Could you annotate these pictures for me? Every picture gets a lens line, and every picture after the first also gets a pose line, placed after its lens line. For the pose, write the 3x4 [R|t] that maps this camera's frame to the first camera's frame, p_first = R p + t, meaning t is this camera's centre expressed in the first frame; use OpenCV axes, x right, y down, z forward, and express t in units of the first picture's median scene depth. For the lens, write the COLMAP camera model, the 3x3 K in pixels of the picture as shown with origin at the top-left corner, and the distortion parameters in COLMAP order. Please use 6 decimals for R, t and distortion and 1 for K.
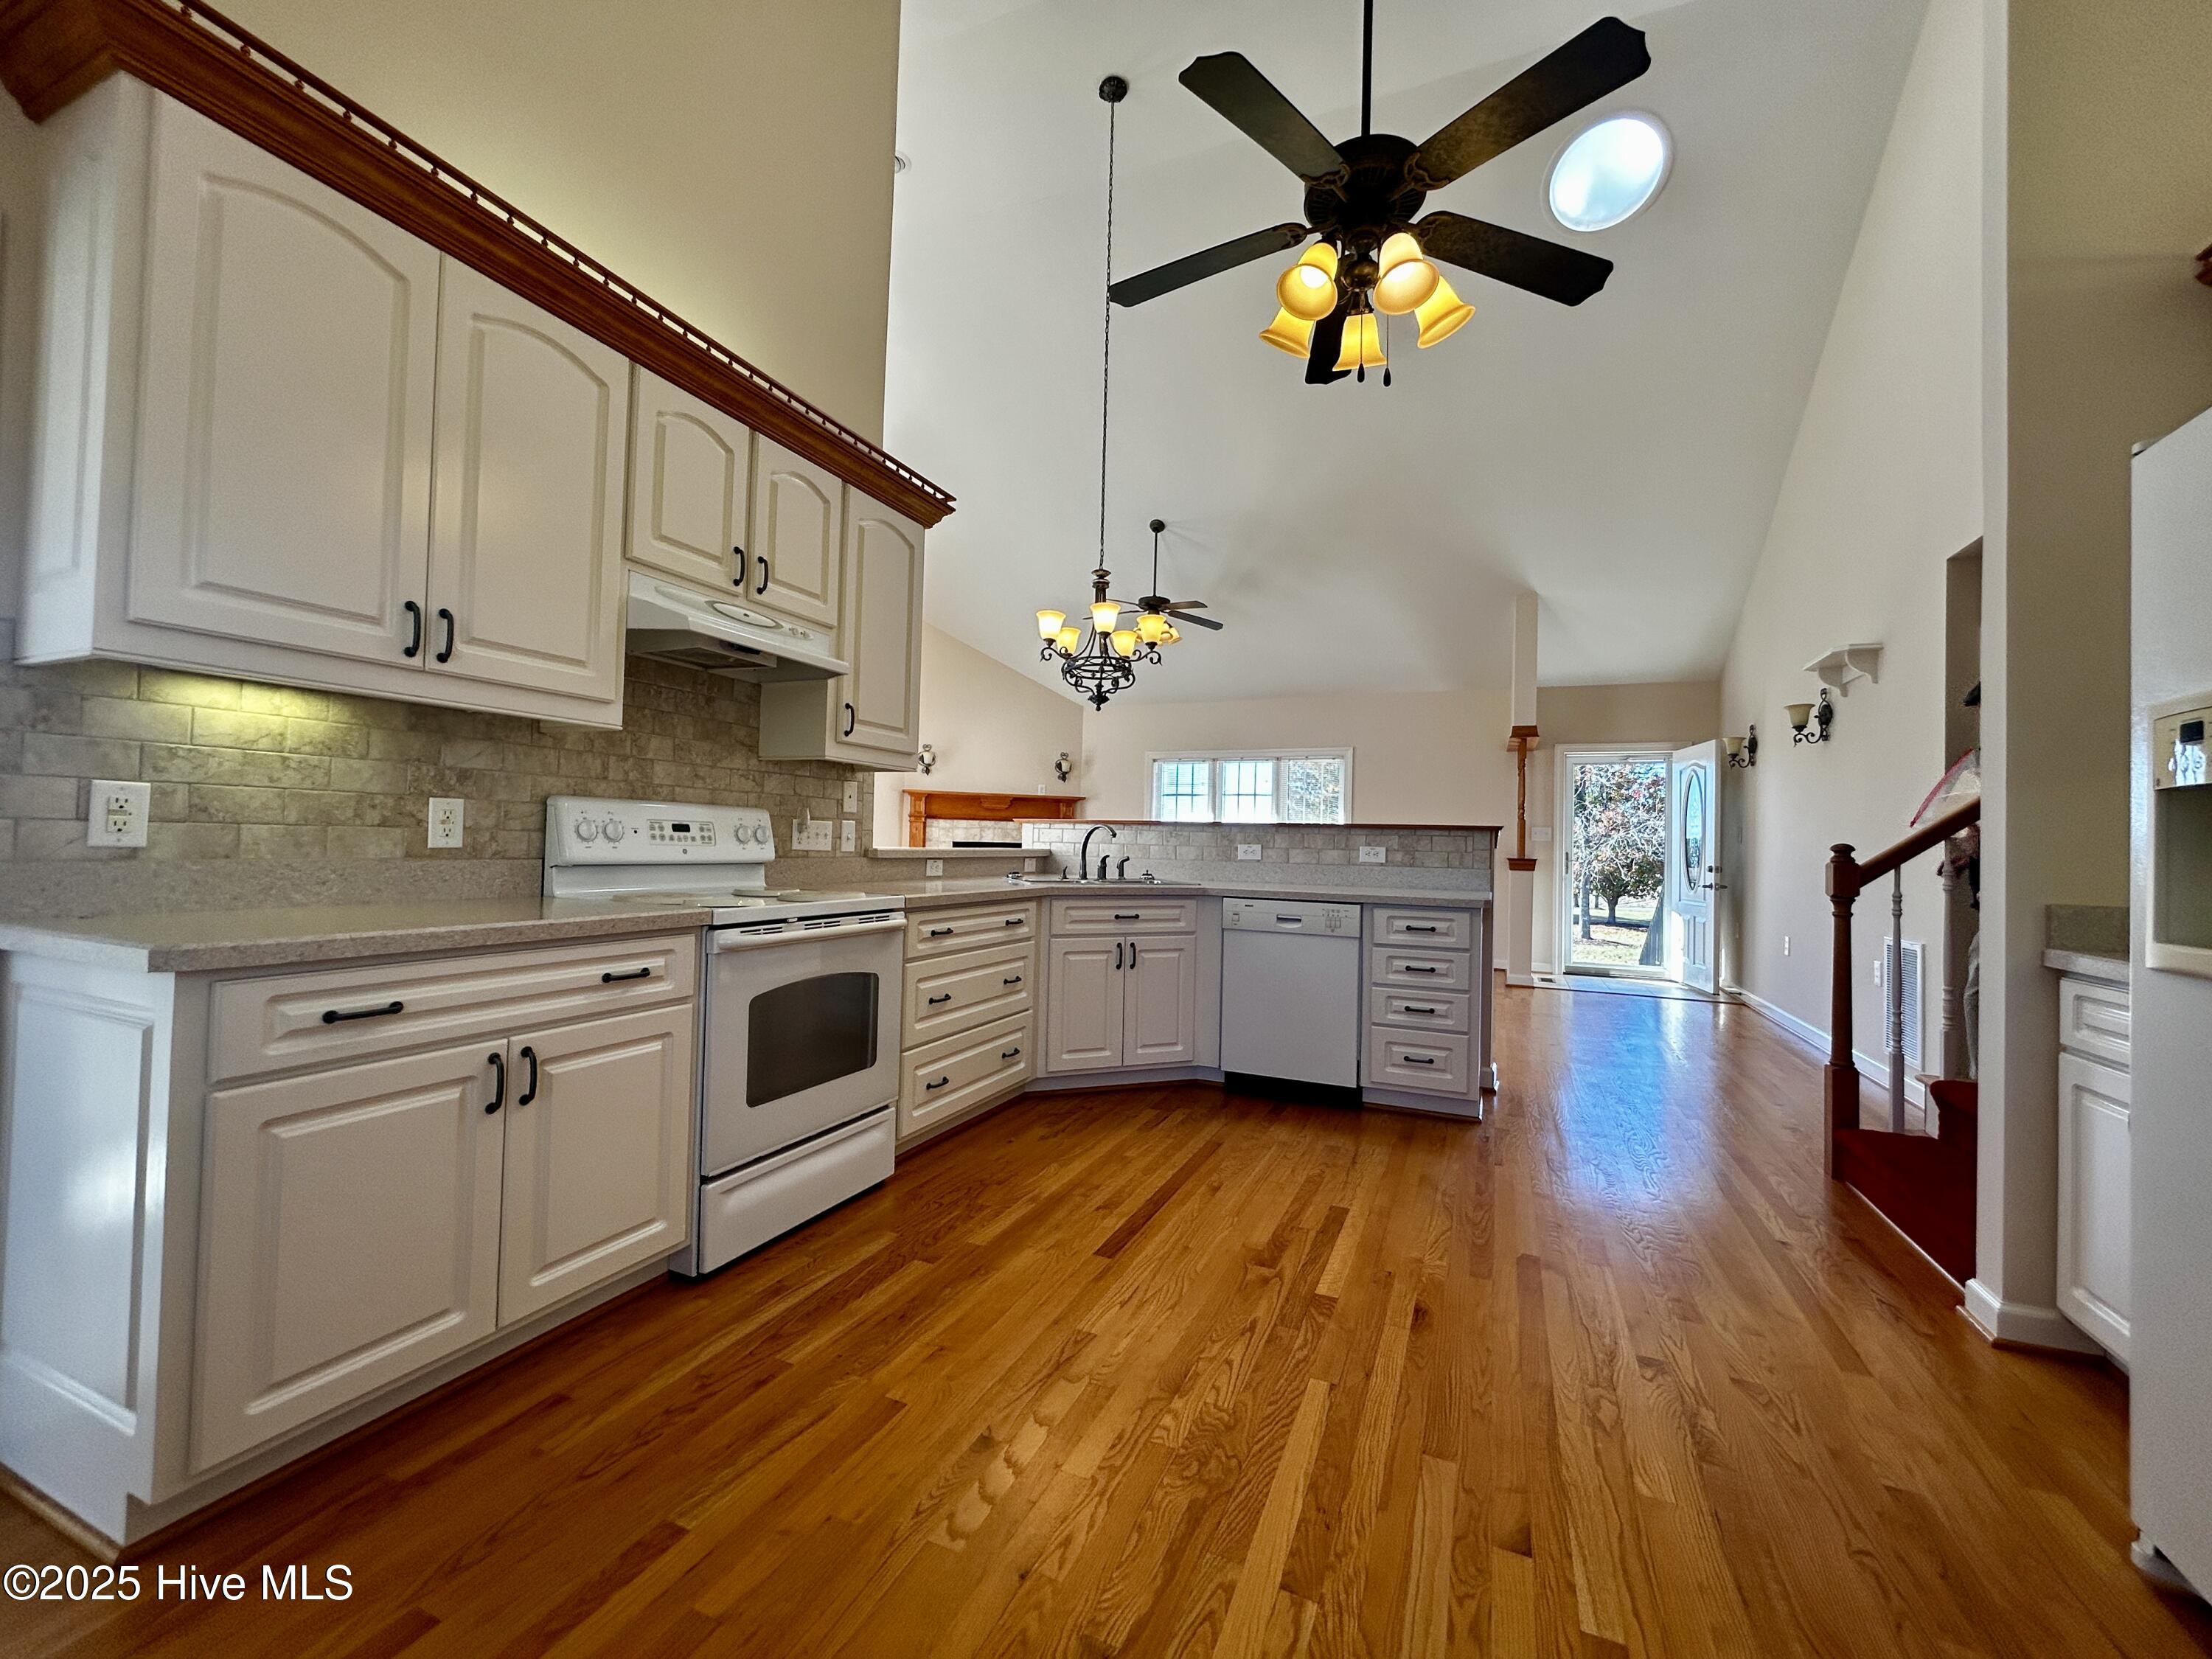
lens RADIAL K [[891.1, 0, 1105.0], [0, 891.1, 825.6], [0, 0, 1]] dist [0.000719, 0.000683]
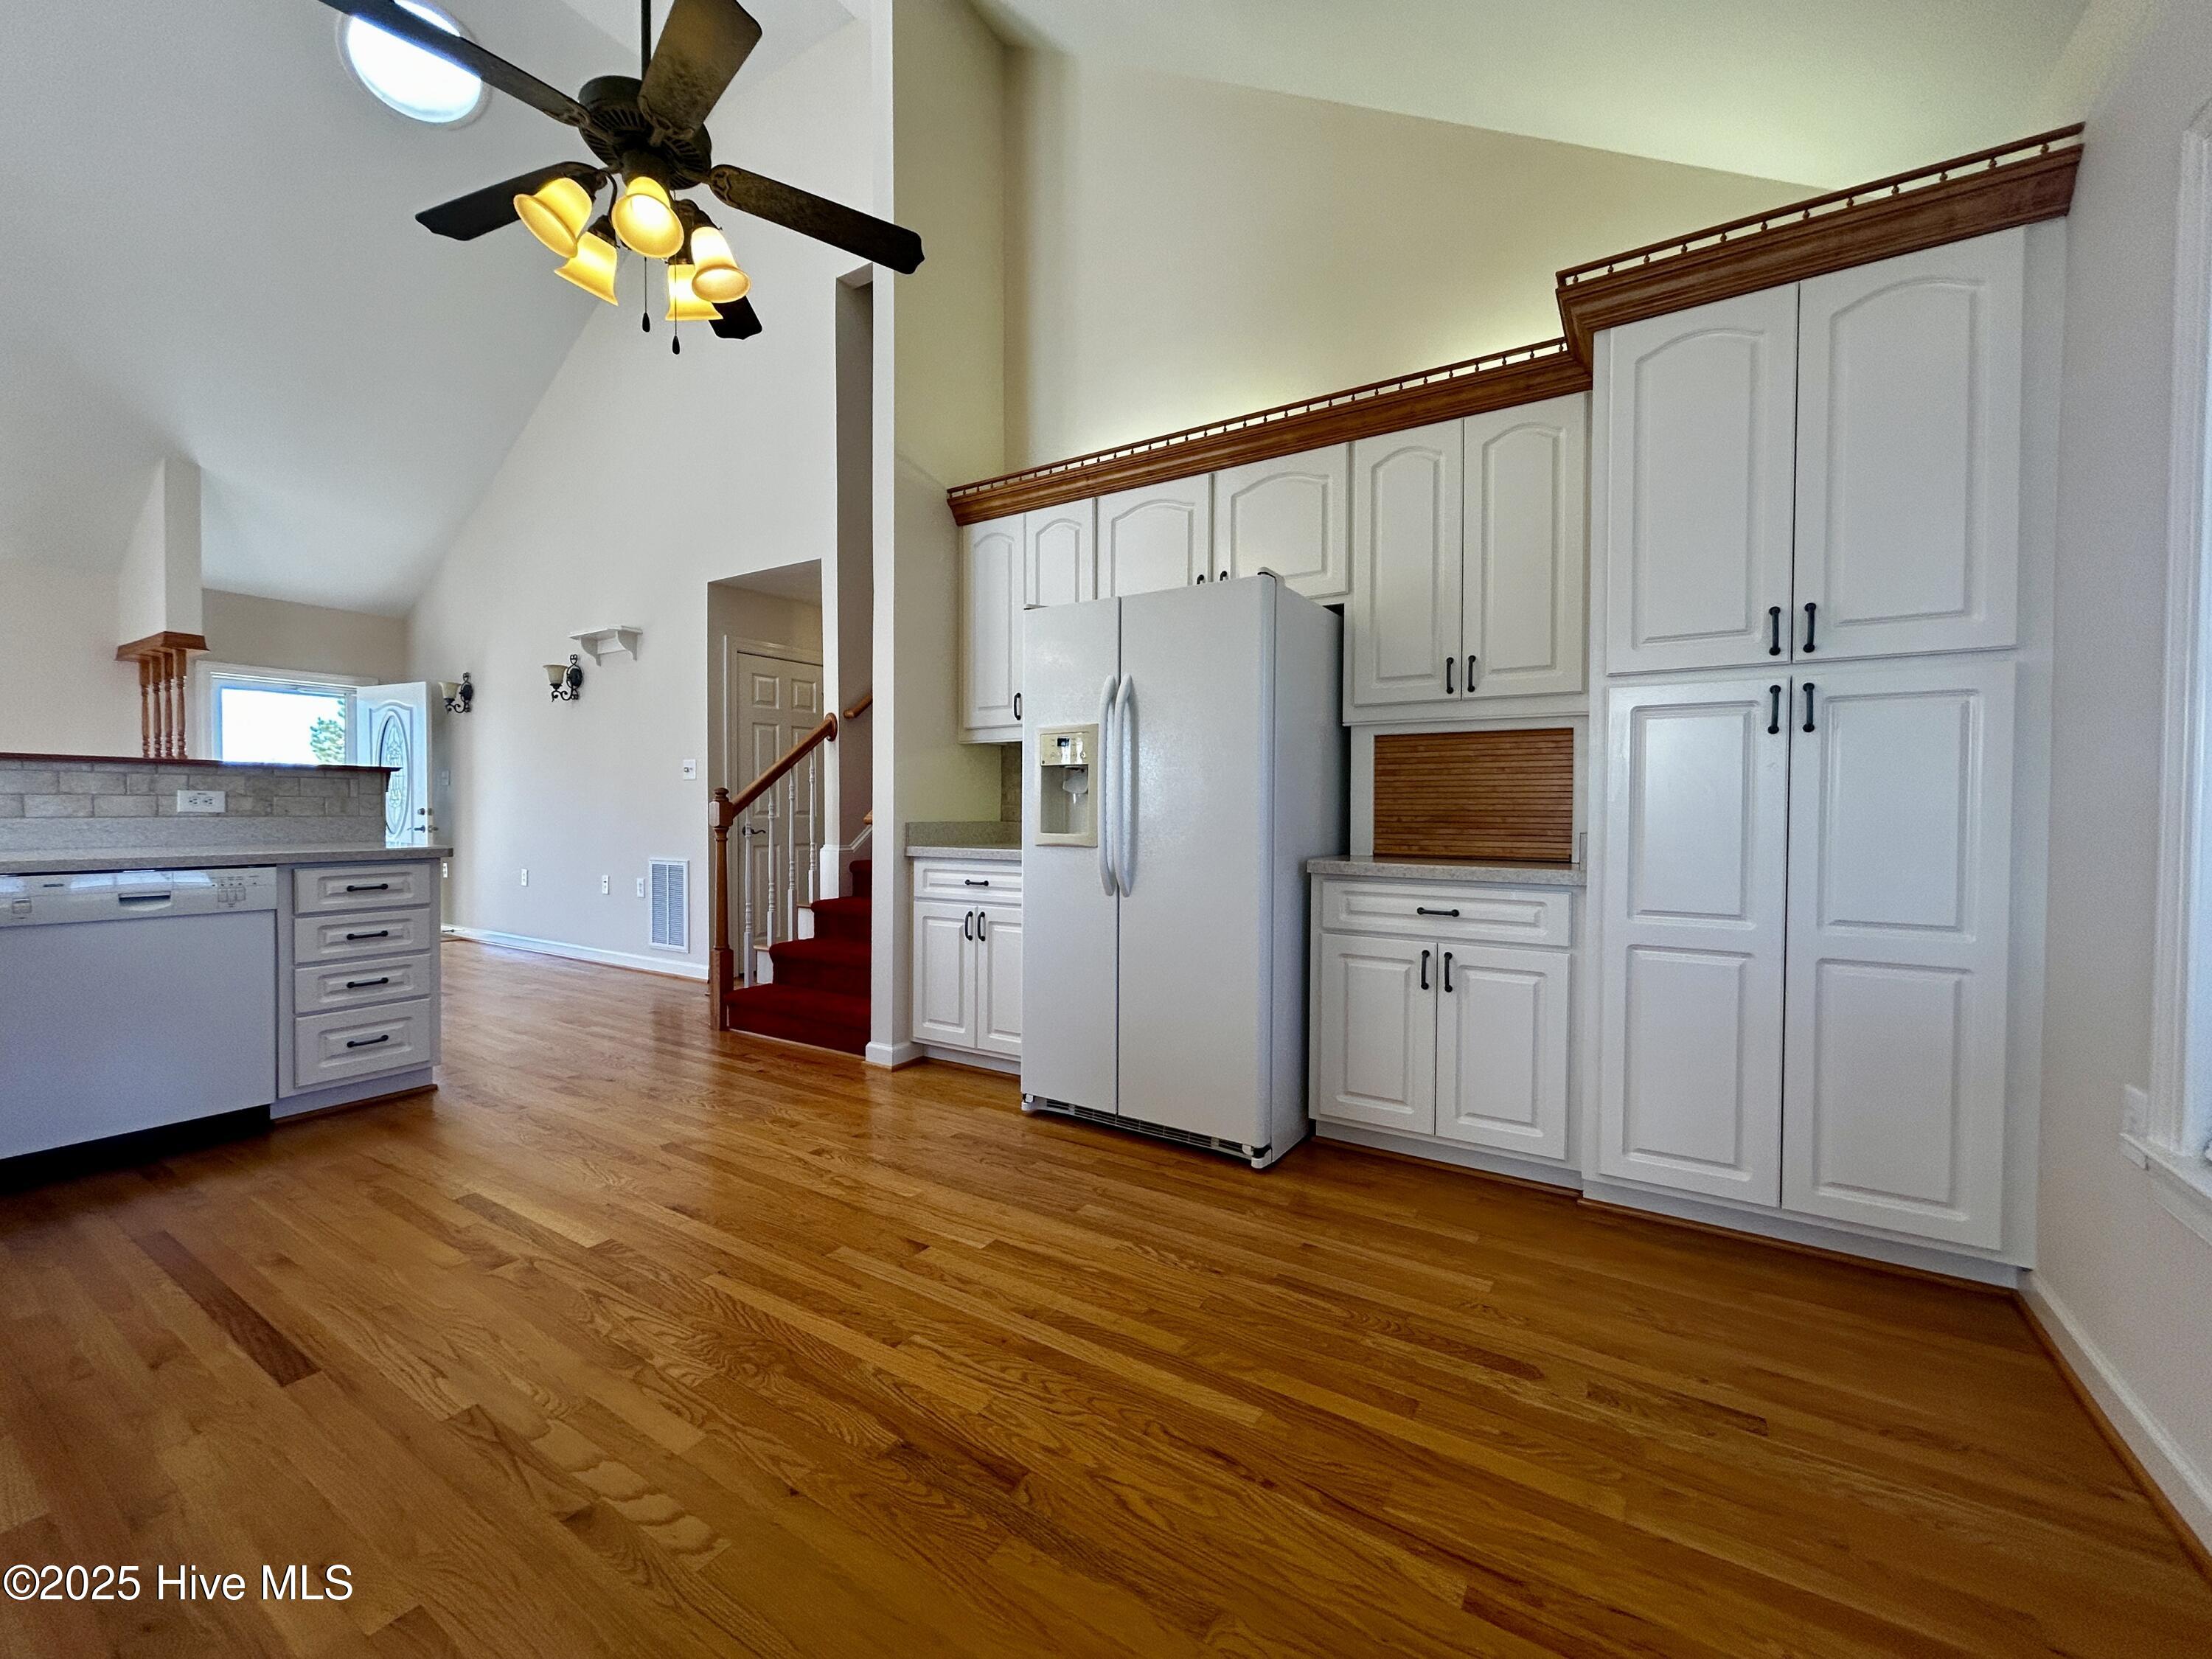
lens RADIAL K [[891.1, 0, 1101.6], [0, 891.1, 823.8], [0, 0, 1]] dist [0.000719, 0.000683]
pose [[0.154772, -0.040581, 0.987116, -0.480741], [-0.022528, 0.998751, 0.044592, 0.001785], [-0.987693, -0.029139, 0.153664, 0.235396]]
